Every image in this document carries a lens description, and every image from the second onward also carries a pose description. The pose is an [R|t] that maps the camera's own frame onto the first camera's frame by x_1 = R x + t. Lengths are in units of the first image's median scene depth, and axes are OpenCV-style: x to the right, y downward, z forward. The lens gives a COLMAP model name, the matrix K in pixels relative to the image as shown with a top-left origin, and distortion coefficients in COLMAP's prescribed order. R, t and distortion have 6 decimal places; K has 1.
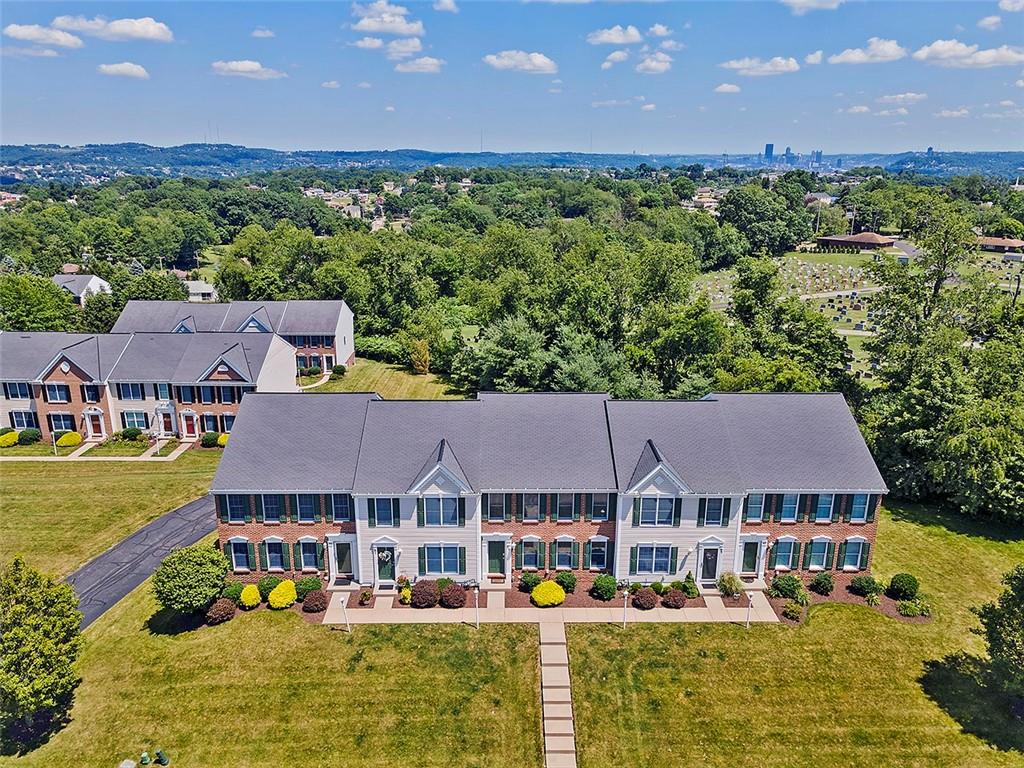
lens RADIAL K [[744.8, 0, 512.0], [0, 744.8, 384.0], [0, 0, 1]] dist [0.033609, 0.001796]
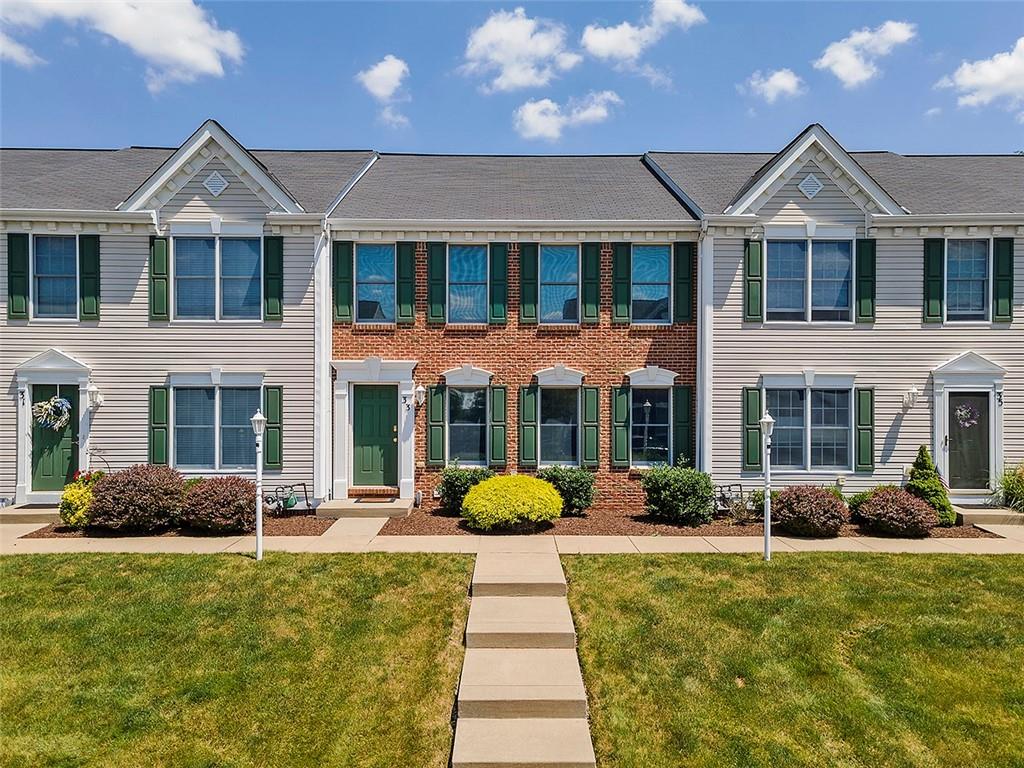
lens RADIAL K [[744.8, 0, 512.0], [0, 744.8, 384.0], [0, 0, 1]] dist [0.033609, 0.001796]
pose [[0.999998, -0.002176, -0.000246, 0.048038], [0.002018, 0.959345, -0.282227, 0.319367], [0.000851, 0.282226, 0.959348, 0.655403]]
